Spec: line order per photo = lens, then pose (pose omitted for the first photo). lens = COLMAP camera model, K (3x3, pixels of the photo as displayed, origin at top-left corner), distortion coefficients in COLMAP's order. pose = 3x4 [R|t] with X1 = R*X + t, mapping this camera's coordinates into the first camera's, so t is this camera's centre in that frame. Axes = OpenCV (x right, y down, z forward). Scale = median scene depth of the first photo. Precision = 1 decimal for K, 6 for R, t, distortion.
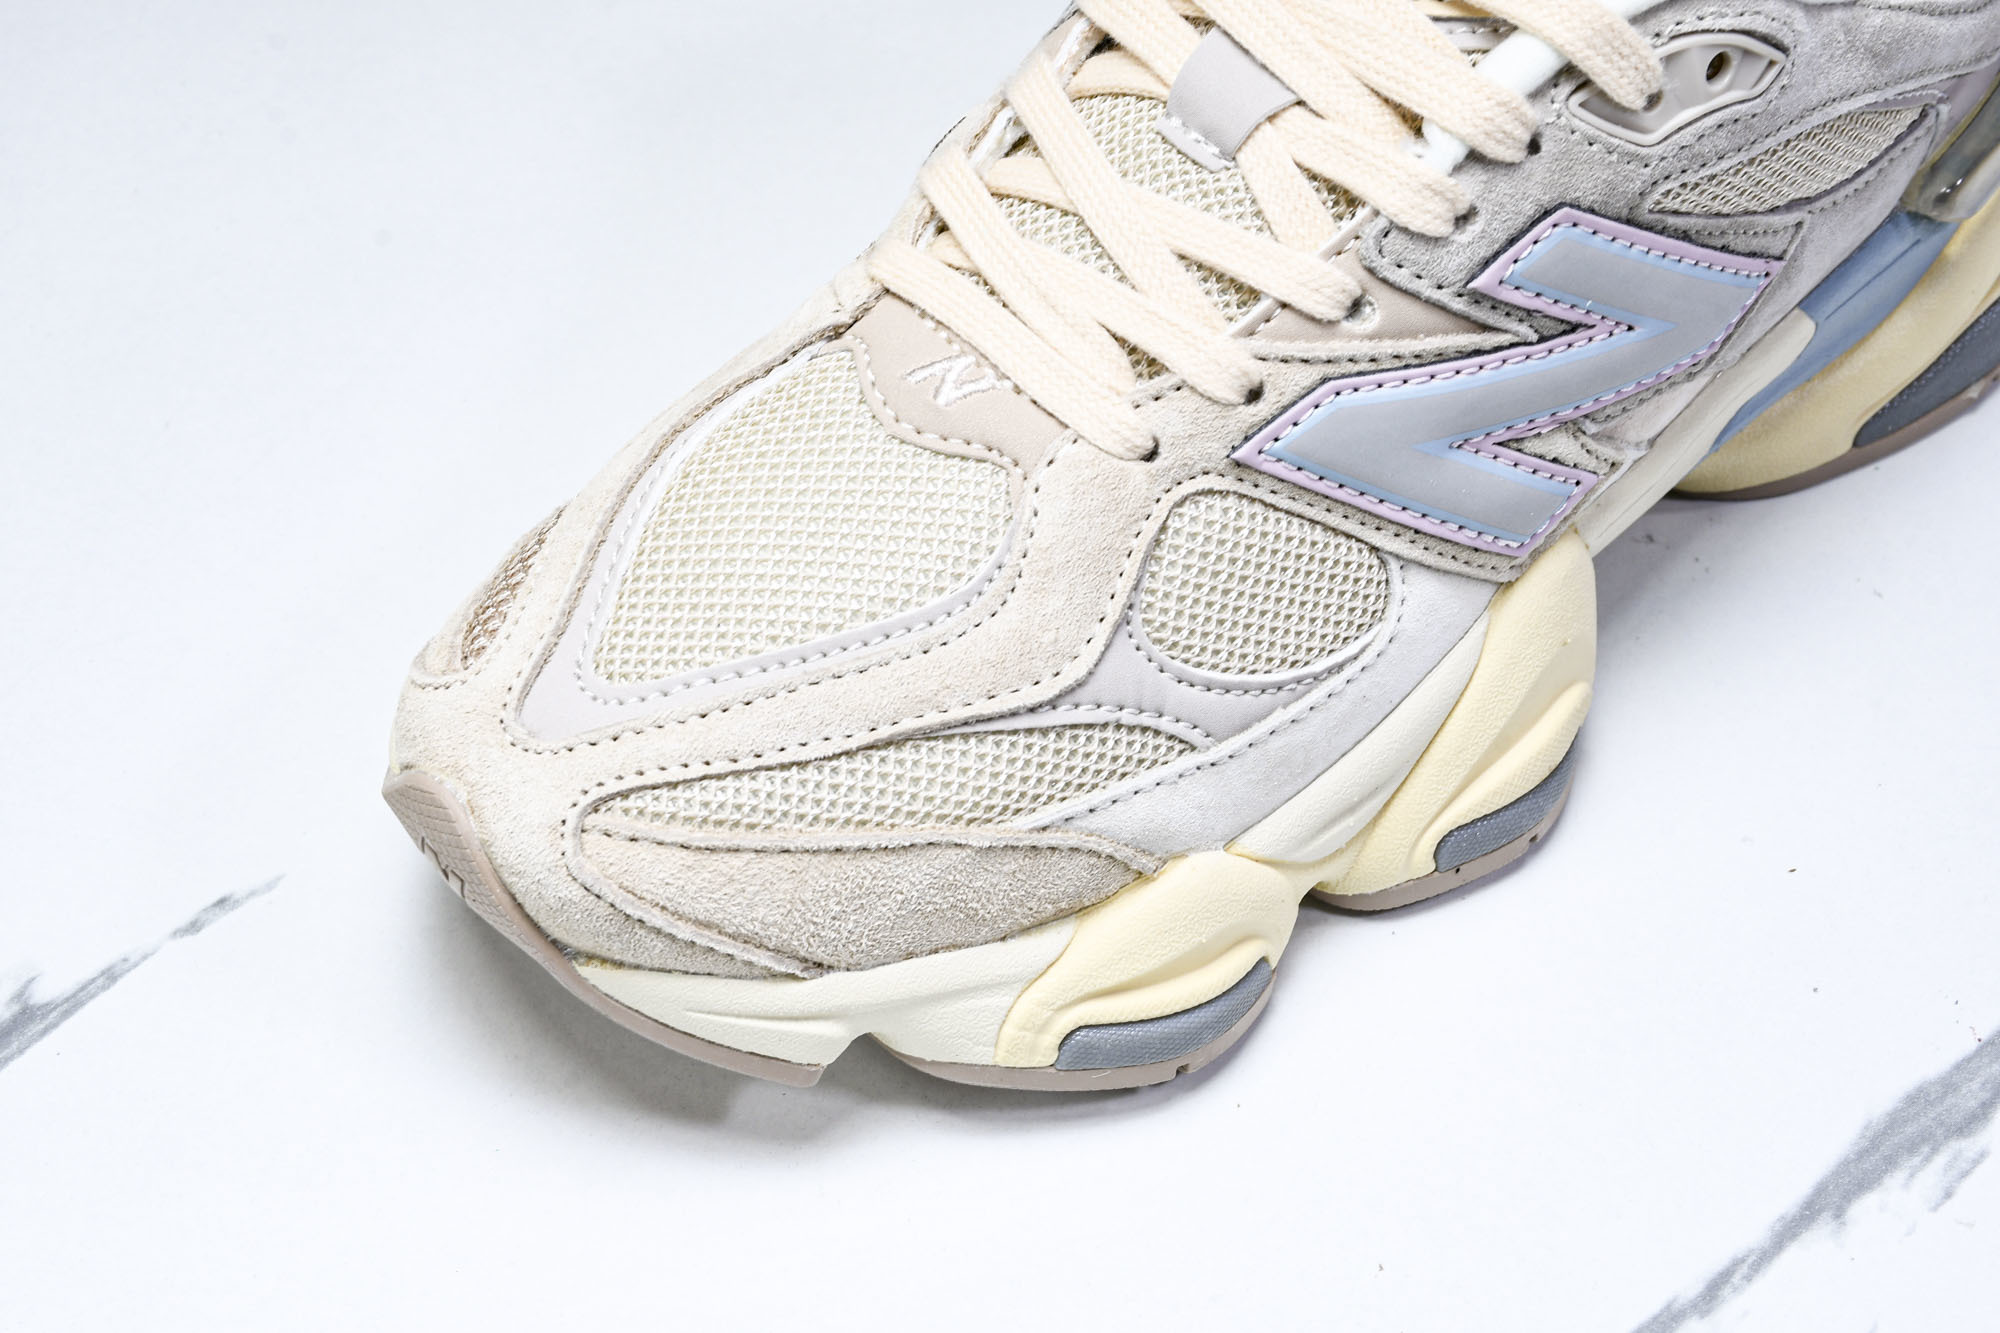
lens RADIAL K [[3708.0, 0, 994.8], [0, 3708.0, 654.0], [0, 0, 1]] dist [0.256964, 0.000000]
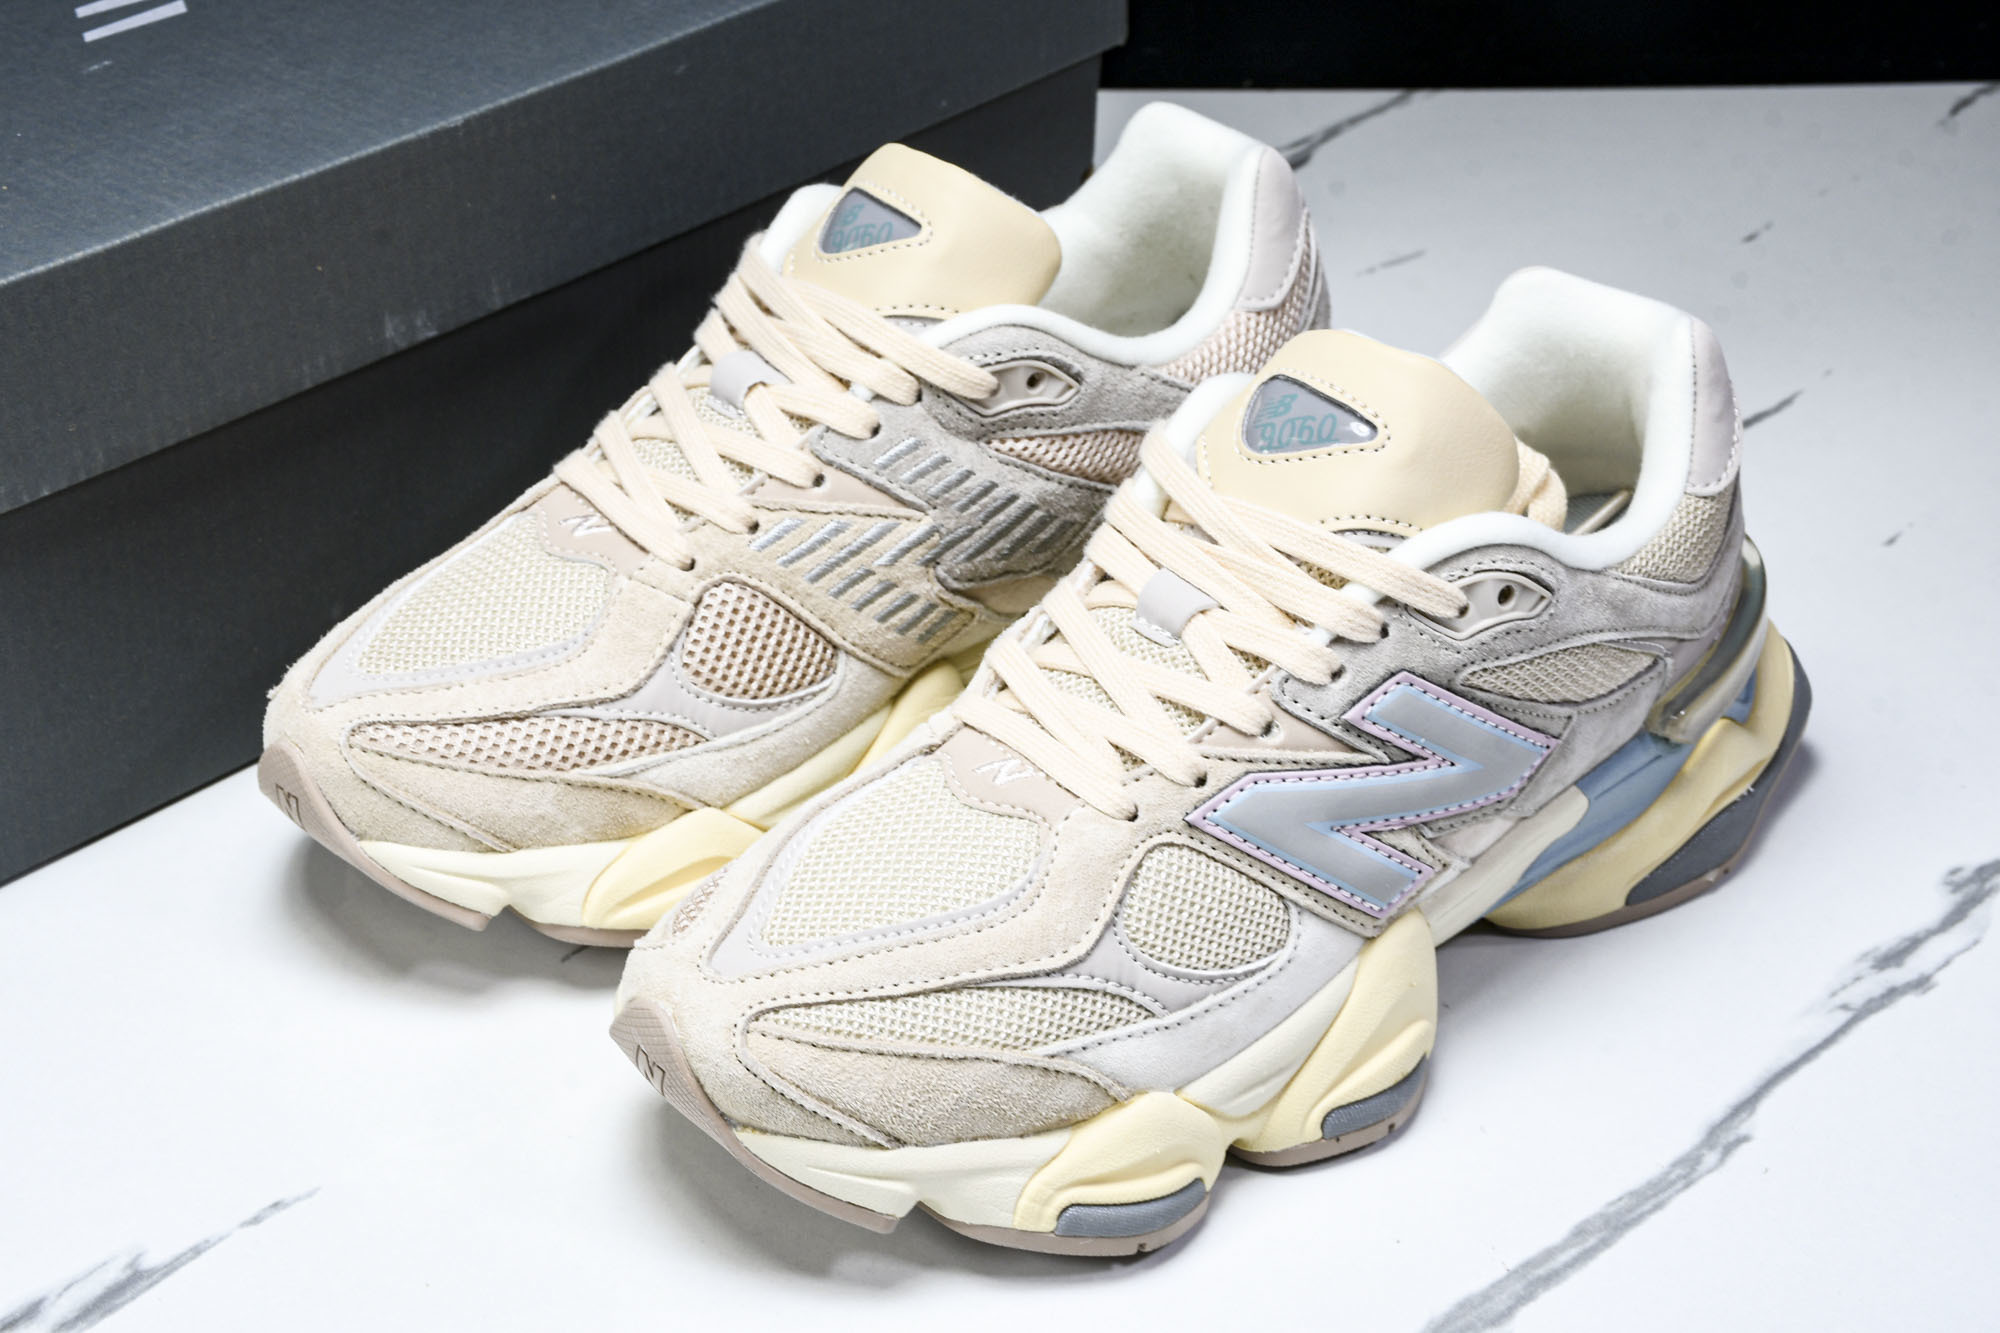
lens RADIAL K [[3534.0, 0, 989.7], [0, 3534.0, 650.8], [0, 0, 1]] dist [0.187474, 0.000000]
pose [[0.999060, 0.038528, -0.019885, 0.009774], [-0.042318, 0.966304, -0.253900, 0.247940], [0.009432, 0.254502, 0.967026, -0.412932]]
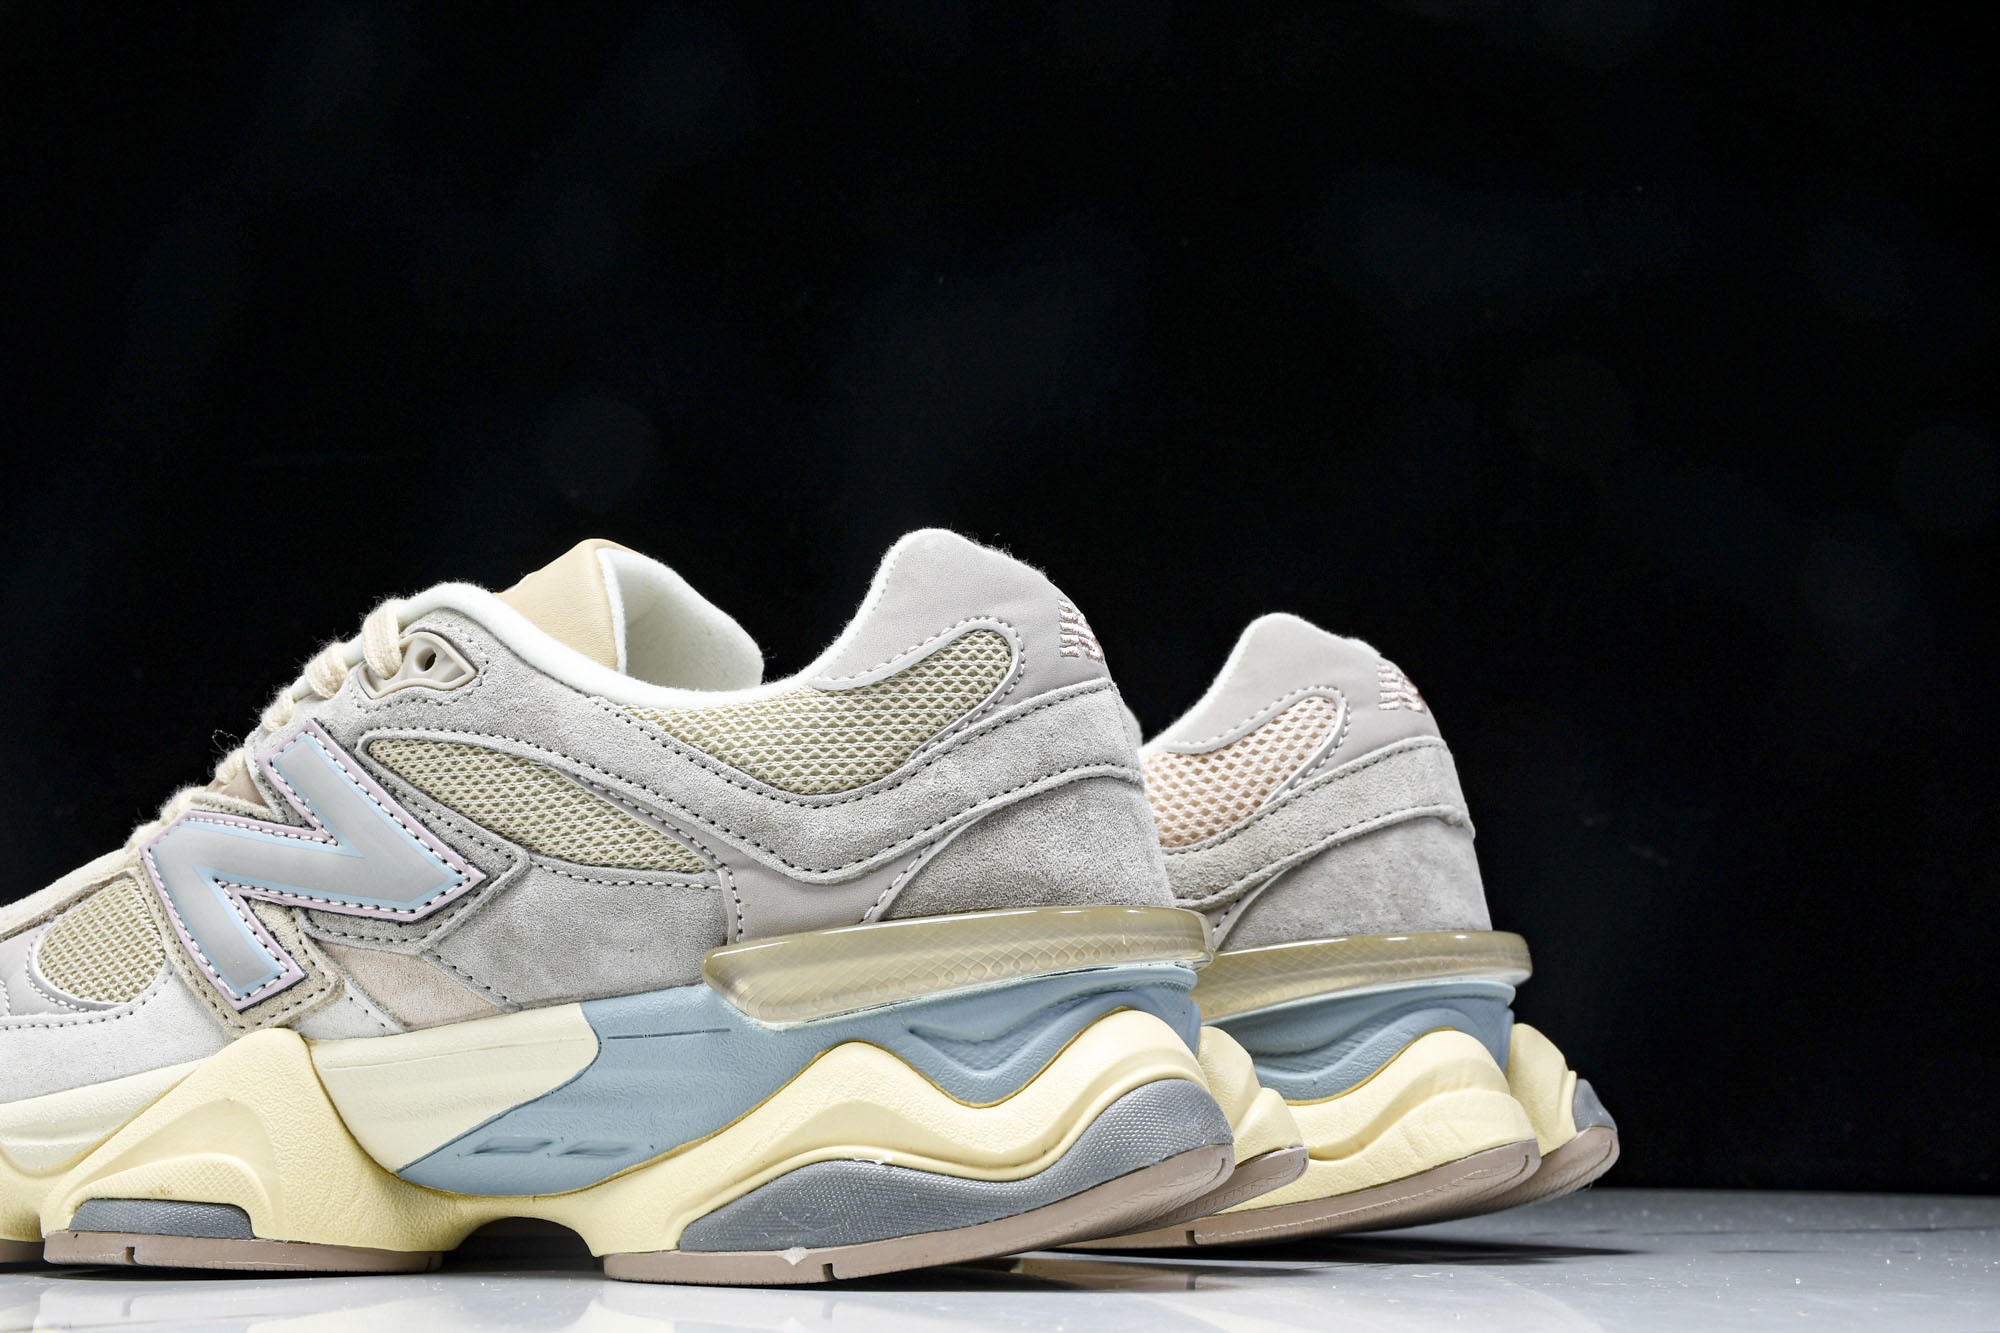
lens RADIAL K [[2802.2, 0, 1008.1], [0, 2802.2, 648.1], [0, 0, 1]] dist [0.116632, 0.000000]
pose [[0.384032, -0.142862, -0.912200, 1.221204], [-0.673223, 0.632805, -0.382529, 0.094882], [0.631894, 0.761018, 0.146840, 0.978099]]
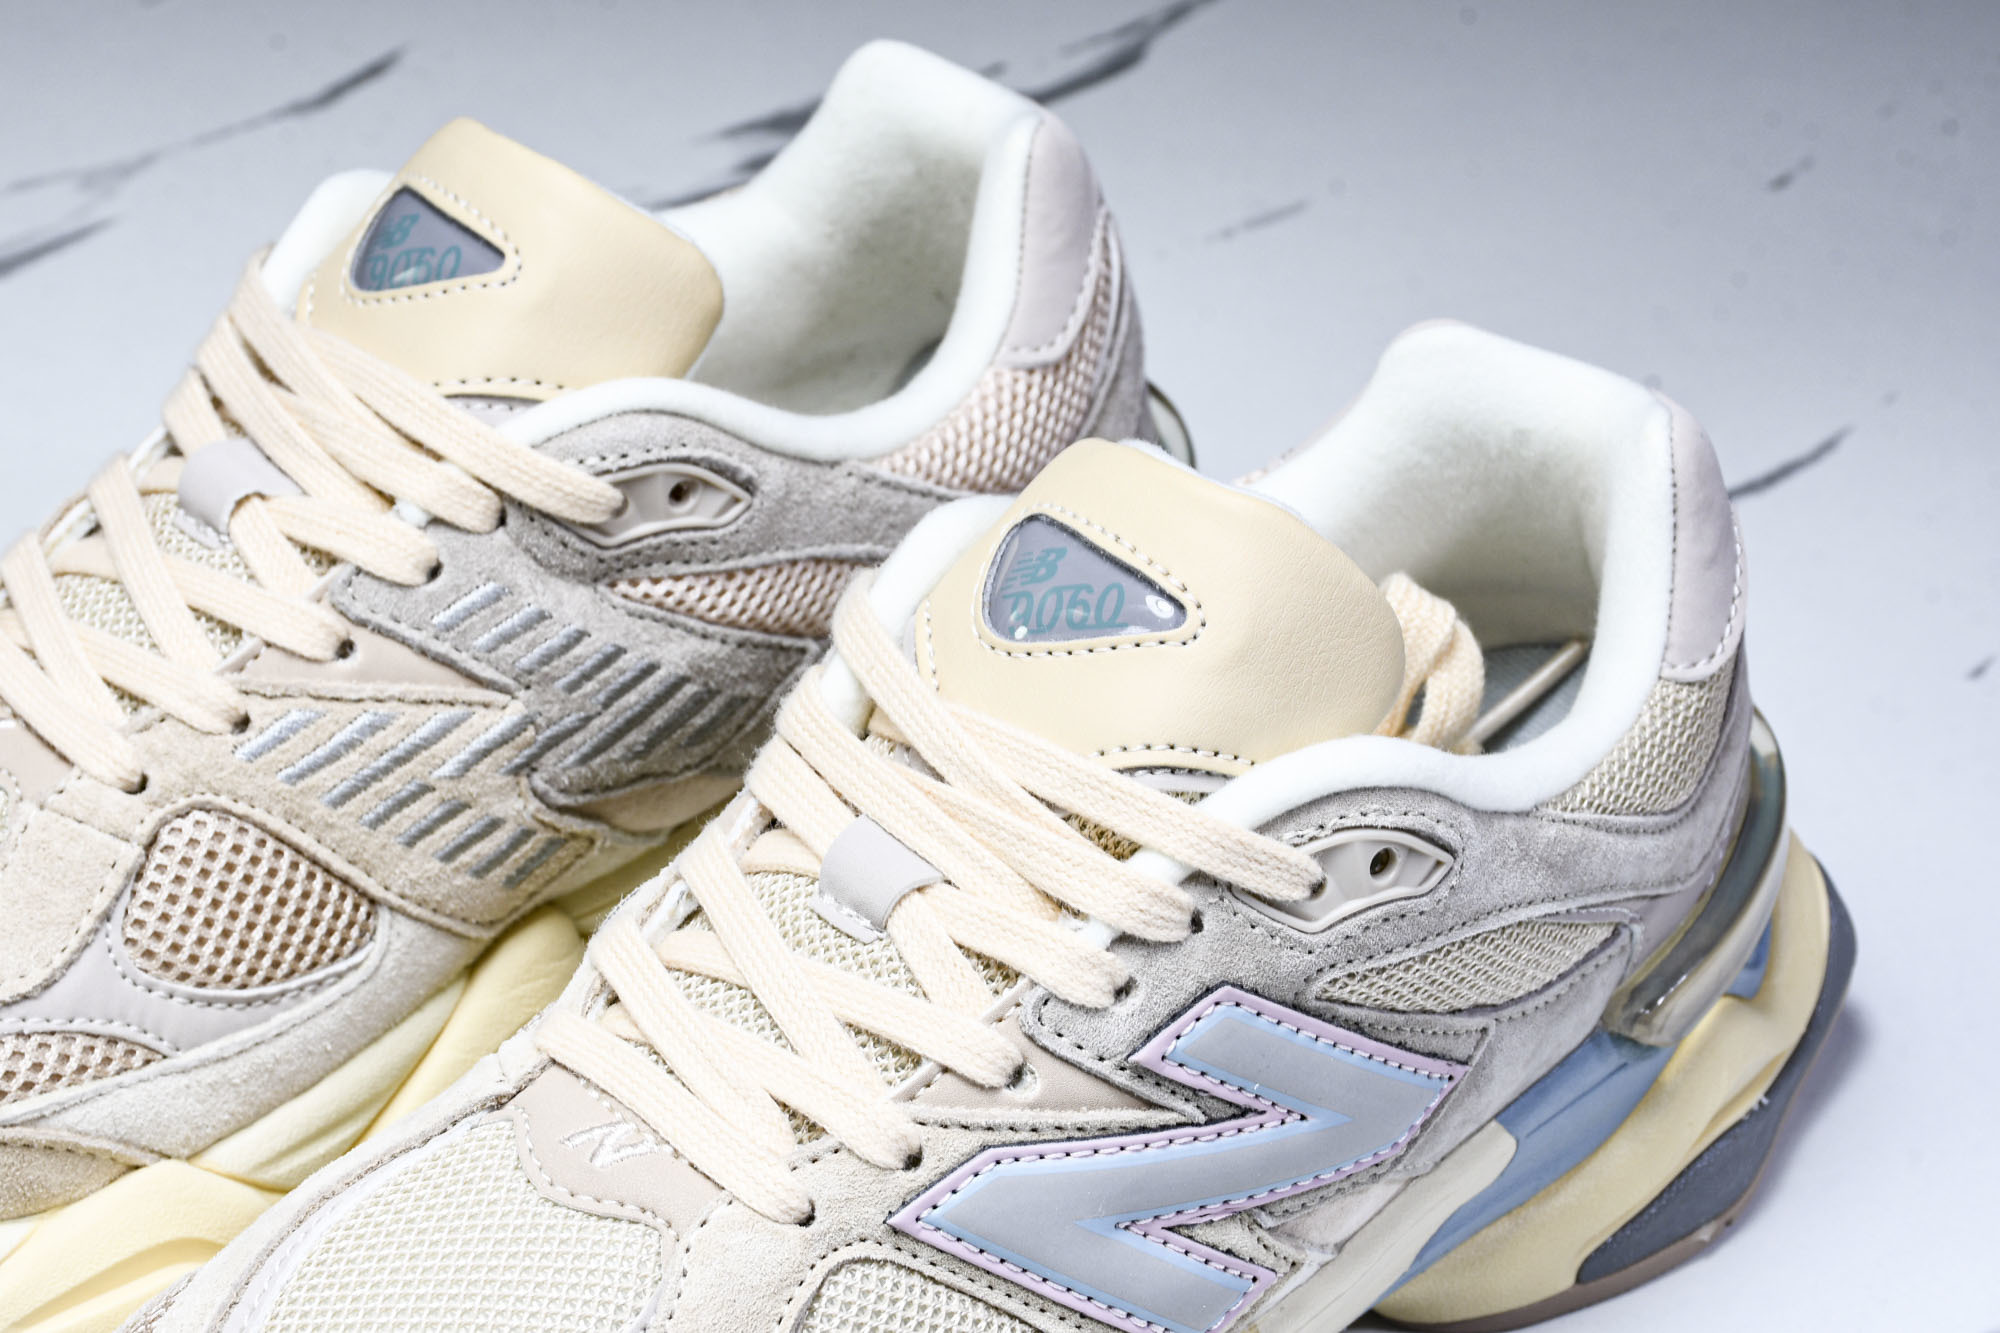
lens RADIAL K [[4743.3, 0, 1000.9], [0, 4743.3, 658.4], [0, 0, 1]] dist [0.444427, 0.000000]
pose [[0.999015, 0.037440, 0.023800, 0.057176], [-0.031021, 0.973034, -0.228568, 0.088050], [-0.031716, 0.227604, 0.973237, -0.259421]]
